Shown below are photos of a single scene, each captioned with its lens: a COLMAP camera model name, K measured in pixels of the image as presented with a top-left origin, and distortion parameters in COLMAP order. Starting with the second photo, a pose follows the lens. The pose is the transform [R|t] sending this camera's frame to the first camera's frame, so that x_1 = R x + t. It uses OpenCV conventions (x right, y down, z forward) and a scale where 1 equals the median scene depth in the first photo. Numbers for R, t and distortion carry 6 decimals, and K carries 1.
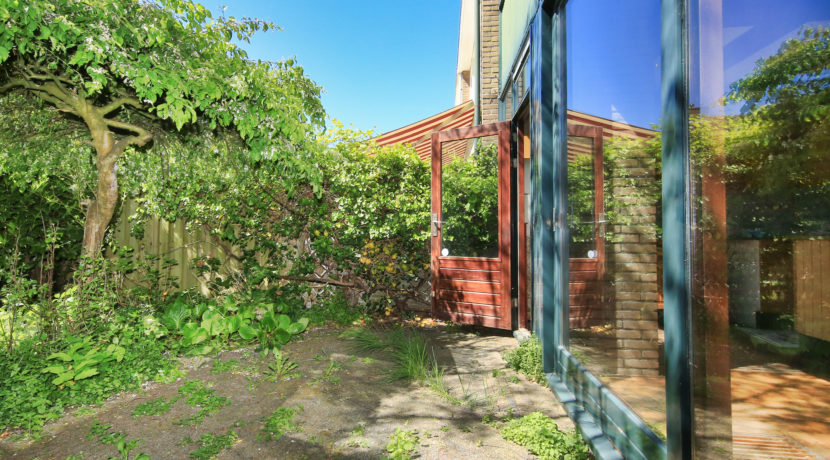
lens RADIAL K [[344.3, 0, 415.1], [0, 344.3, 228.3], [0, 0, 1]] dist [-0.000314, -0.000090]
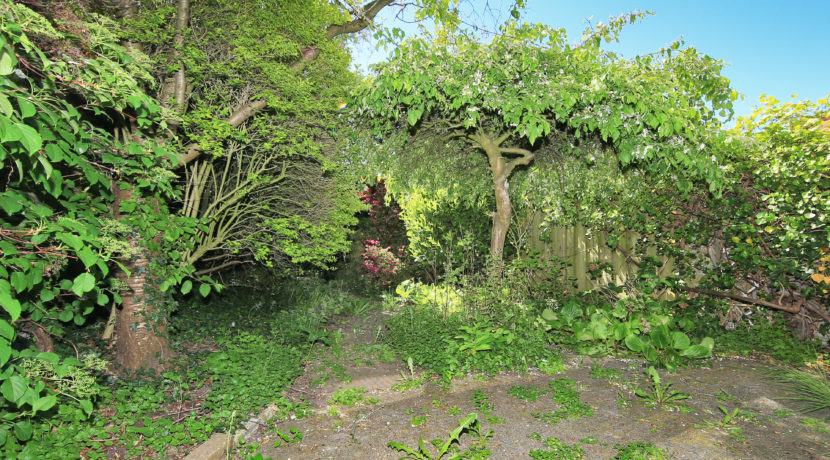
lens RADIAL K [[369.6, 0, 416.4], [0, 369.6, 222.9], [0, 0, 1]] dist [0.002452, 0.000663]
pose [[0.636462, -0.026517, -0.770852, -0.083695], [0.004984, 0.999529, -0.030268, -0.003001], [0.771292, 0.015422, 0.636295, -0.141904]]
